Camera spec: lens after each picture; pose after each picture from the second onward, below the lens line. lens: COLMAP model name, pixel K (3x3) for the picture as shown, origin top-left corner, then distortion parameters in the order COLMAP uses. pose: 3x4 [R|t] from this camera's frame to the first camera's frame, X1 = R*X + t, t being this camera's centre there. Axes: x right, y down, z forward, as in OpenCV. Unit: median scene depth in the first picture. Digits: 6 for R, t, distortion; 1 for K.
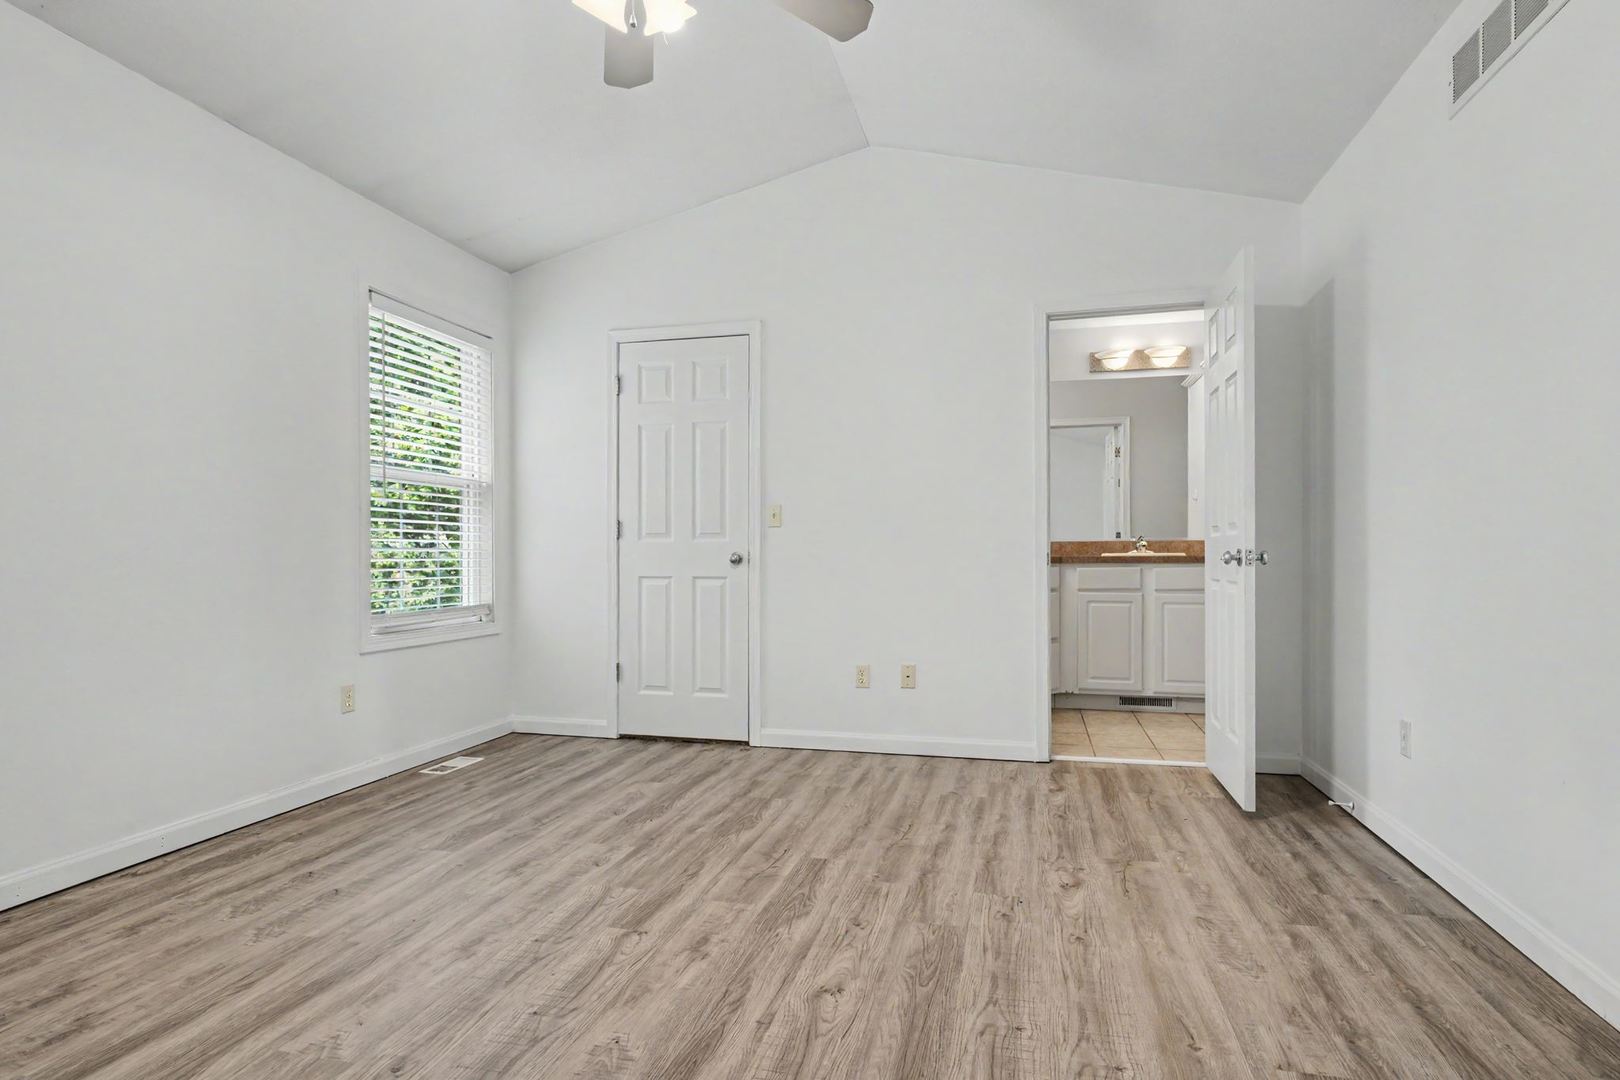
lens RADIAL K [[834.3, 0, 856.8], [0, 834.3, 553.3], [0, 0, 1]] dist [0.004672, -0.002525]
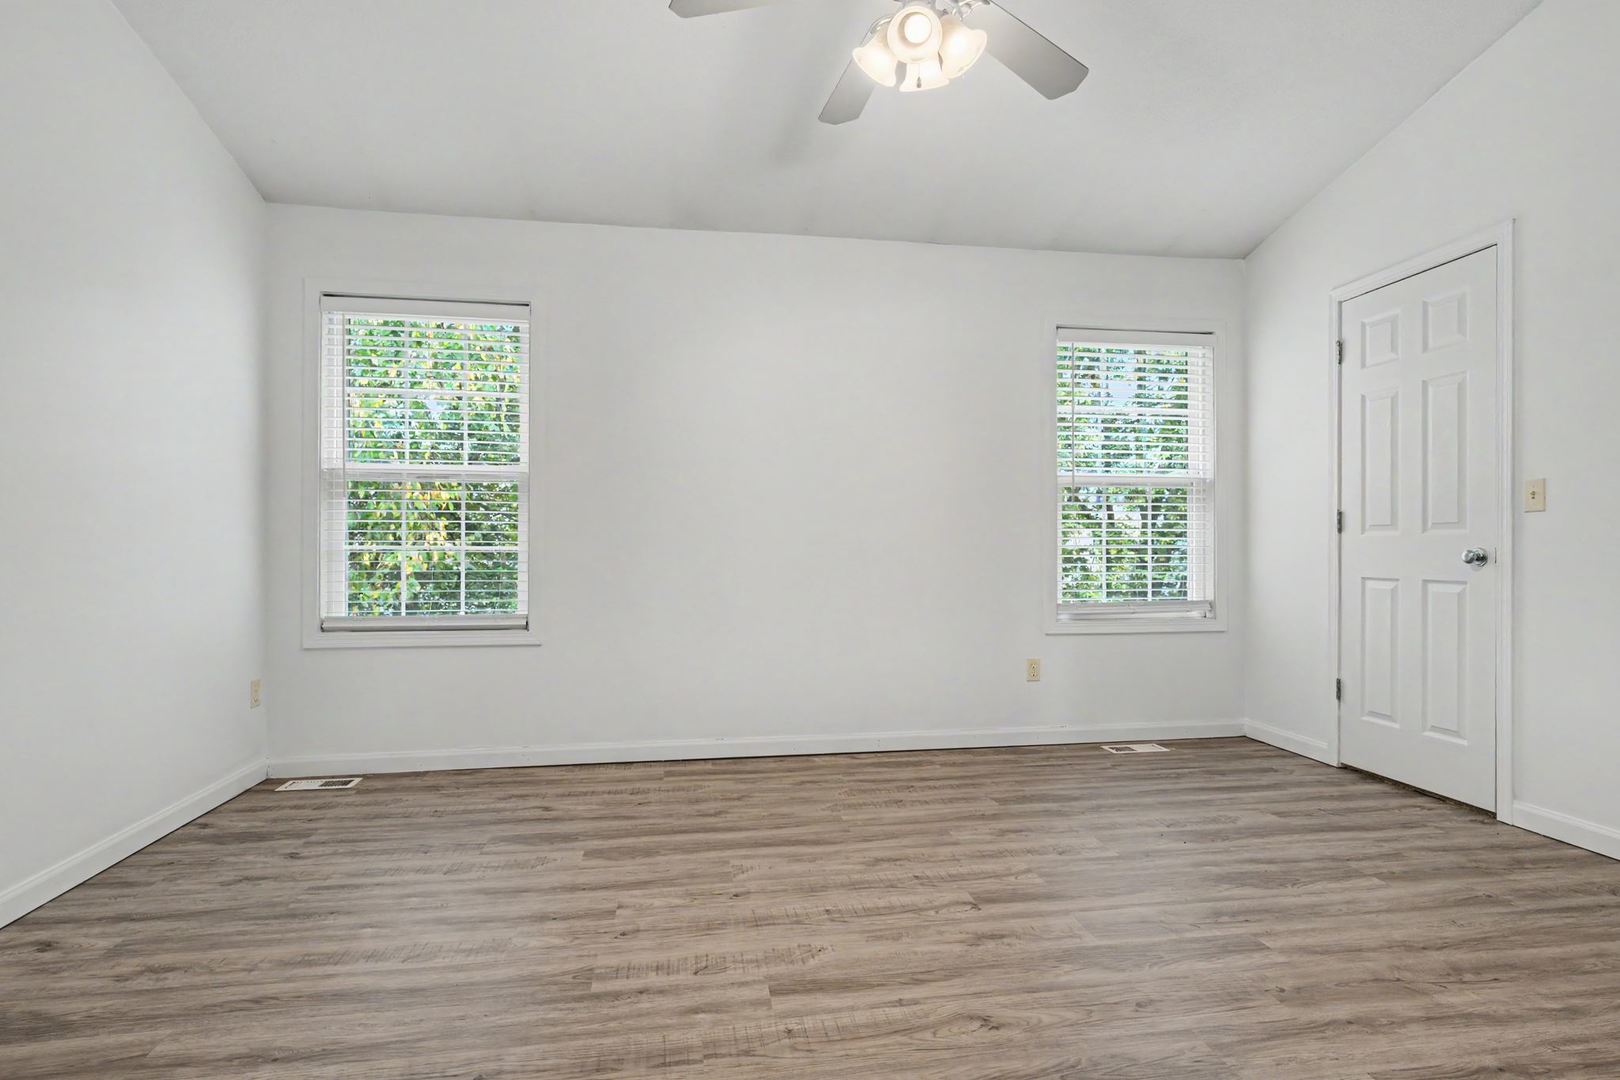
lens RADIAL K [[834.3, 0, 813.0], [0, 834.3, 541.6], [0, 0, 1]] dist [0.004672, -0.002525]
pose [[0.391660, -0.008408, -0.920072, 0.399517], [0.001450, 0.999963, -0.008521, -0.002436], [0.920109, 0.002003, 0.391657, 0.241443]]
